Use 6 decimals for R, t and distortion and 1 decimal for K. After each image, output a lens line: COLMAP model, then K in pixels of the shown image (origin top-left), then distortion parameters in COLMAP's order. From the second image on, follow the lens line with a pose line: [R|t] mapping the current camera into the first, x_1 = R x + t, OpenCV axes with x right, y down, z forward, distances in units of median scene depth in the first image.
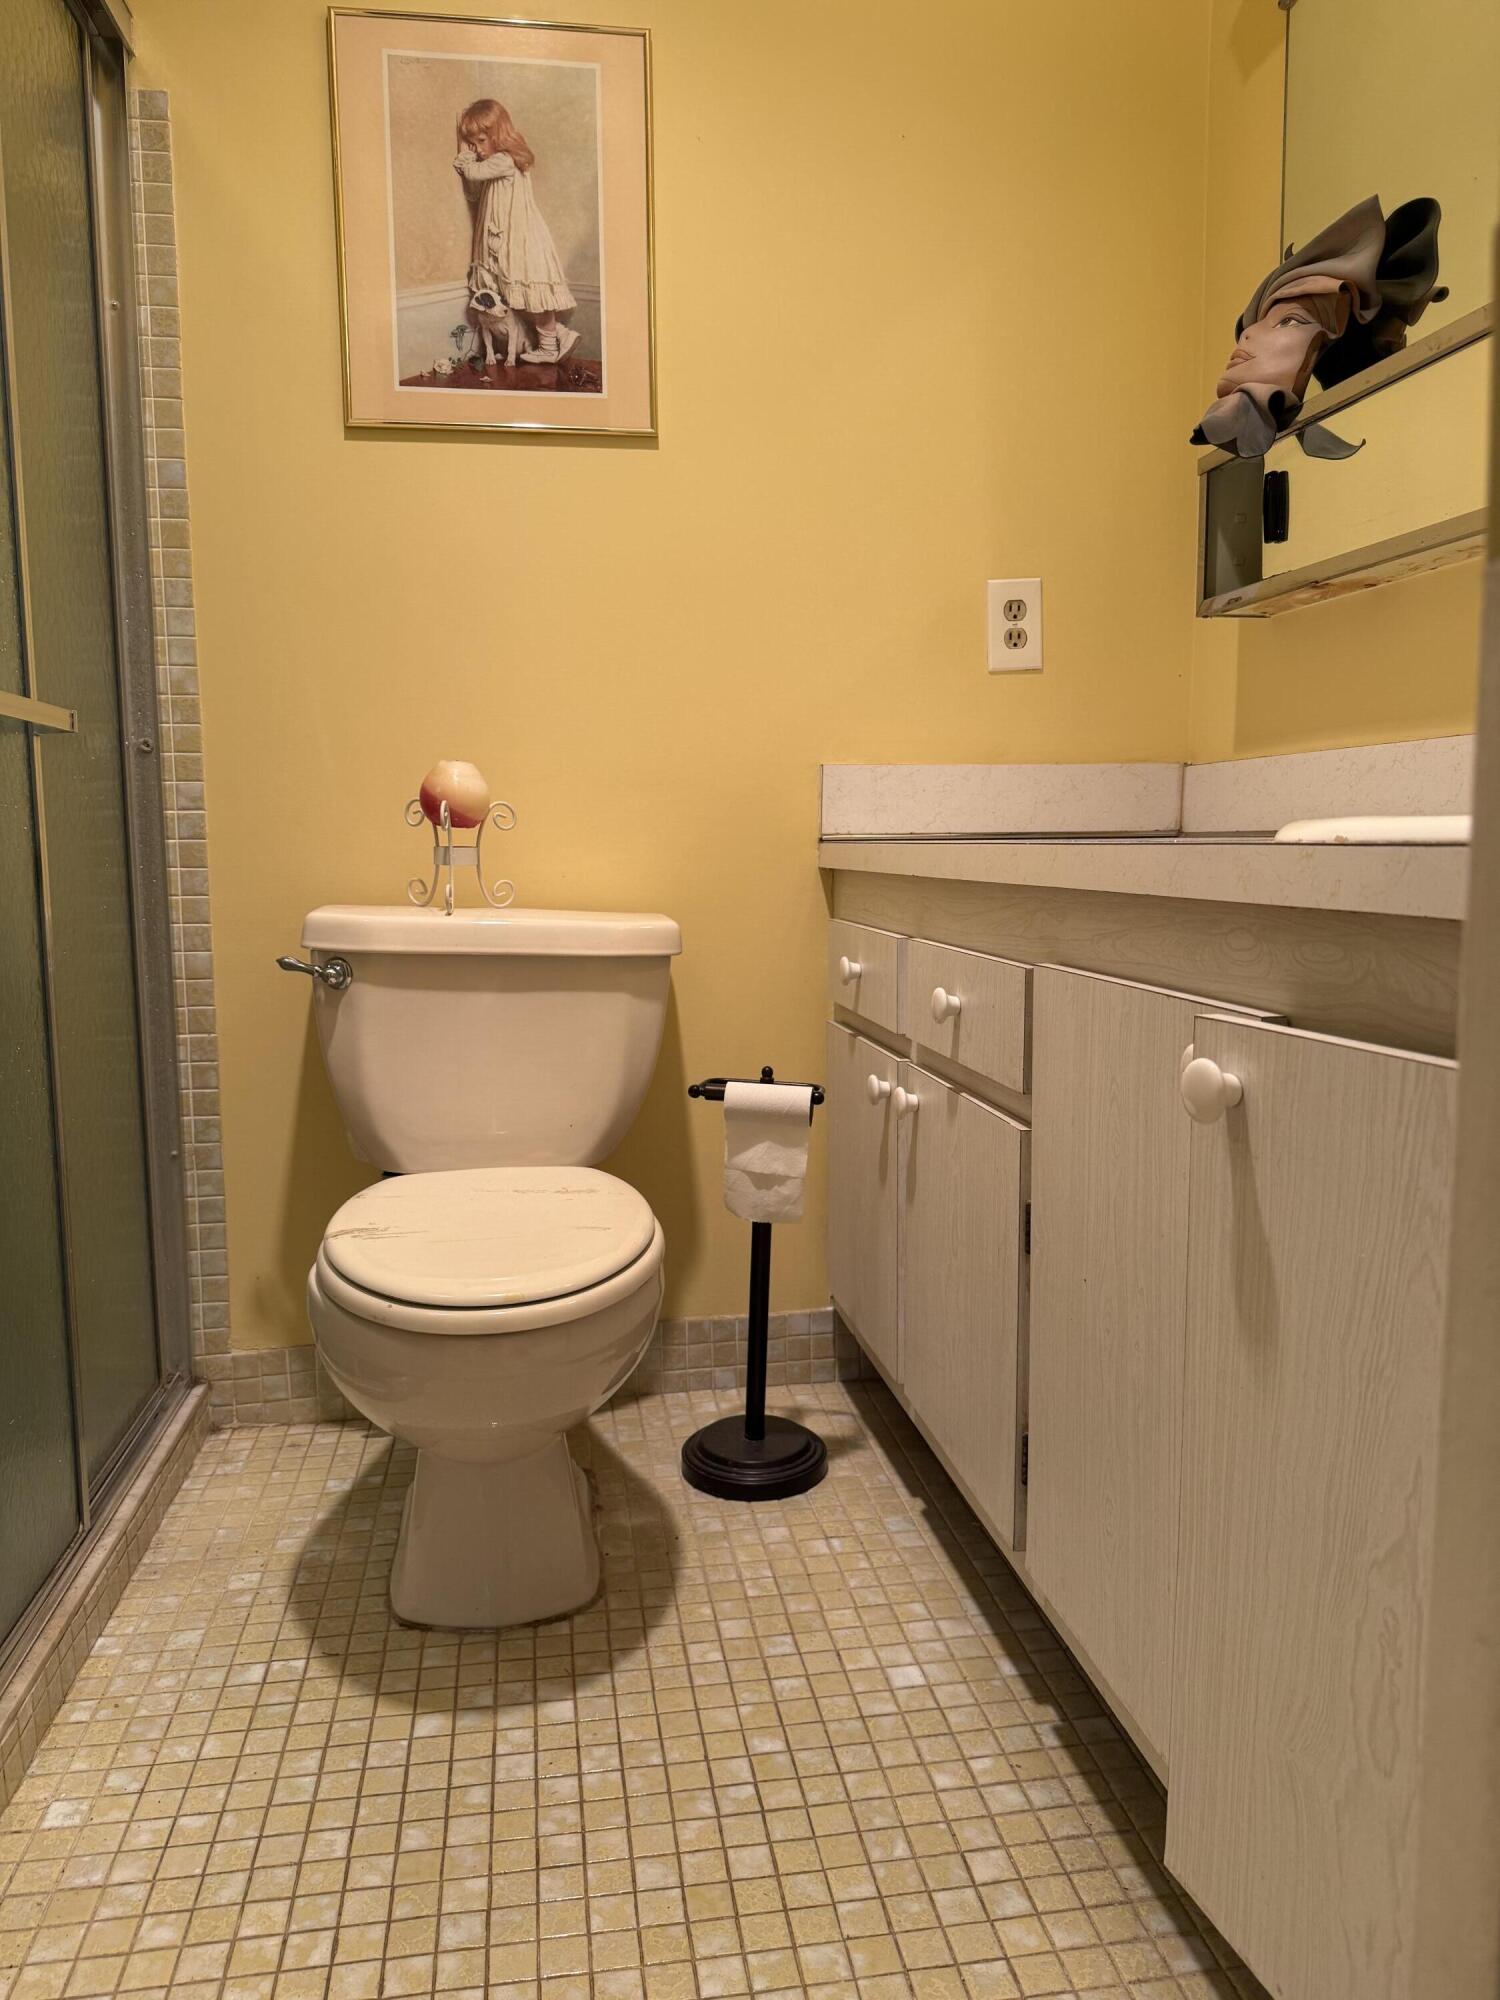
lens RADIAL K [[1427.4, 0, 748.1], [0, 1427.4, 1006.5], [0, 0, 1]] dist [0.069769, -0.087759]
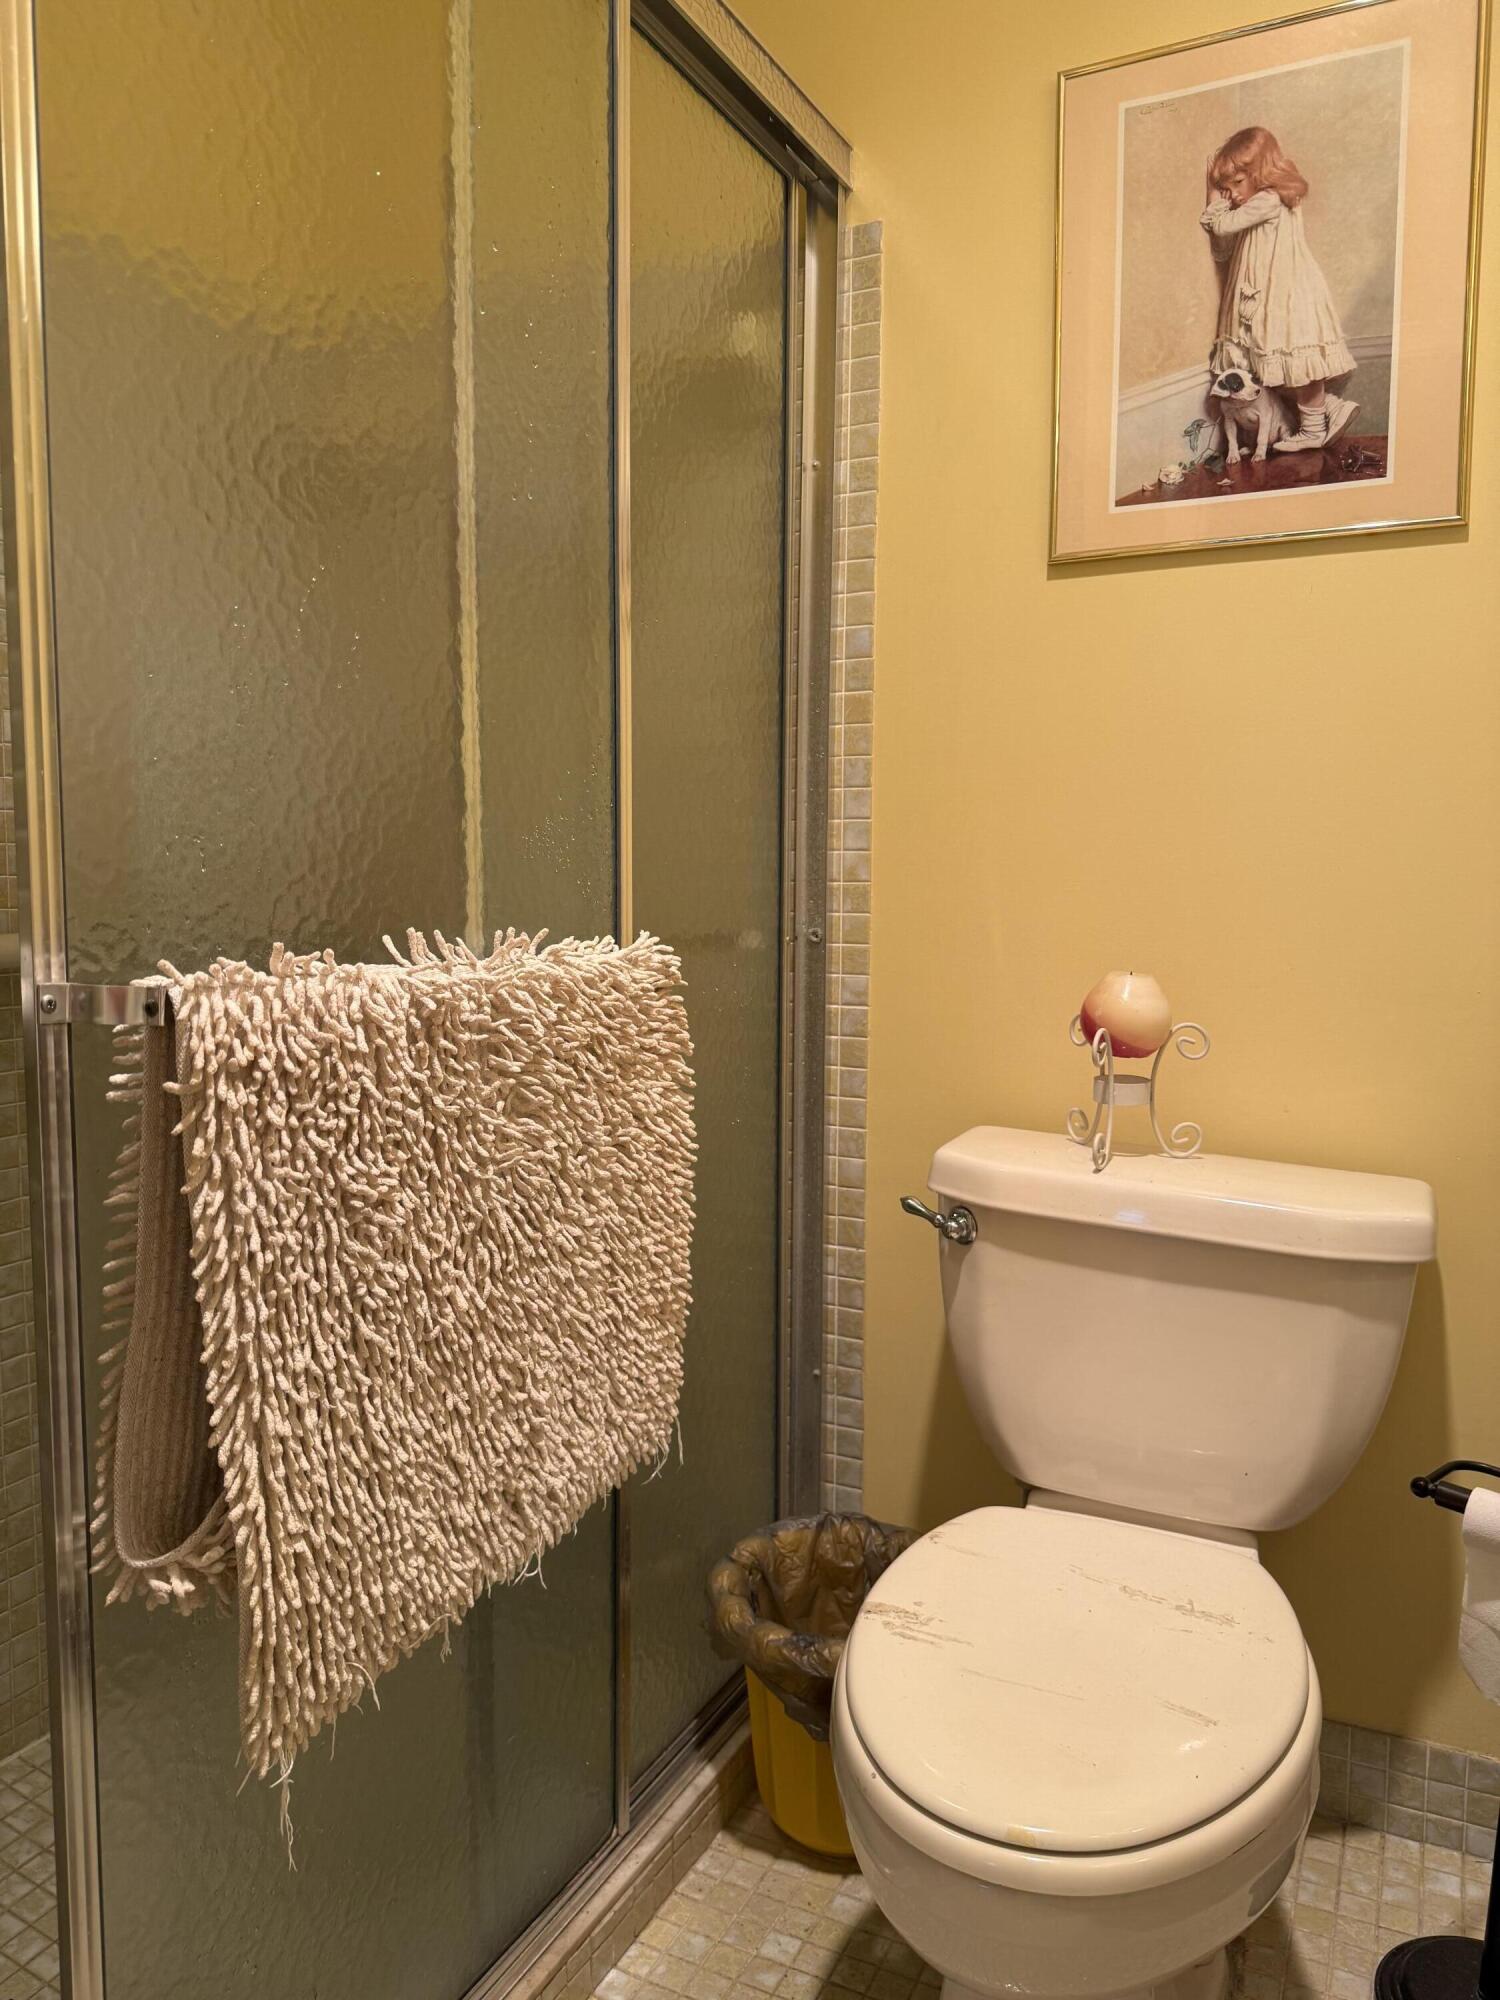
lens RADIAL K [[1427.4, 0, 749.0], [0, 1427.4, 1000.7], [0, 0, 1]] dist [0.069769, -0.087759]
pose [[0.815713, 0.068066, -0.574439, 0.076327], [-0.081301, 0.996686, 0.002651, -0.136663], [0.572715, 0.044540, 0.818543, 0.226061]]
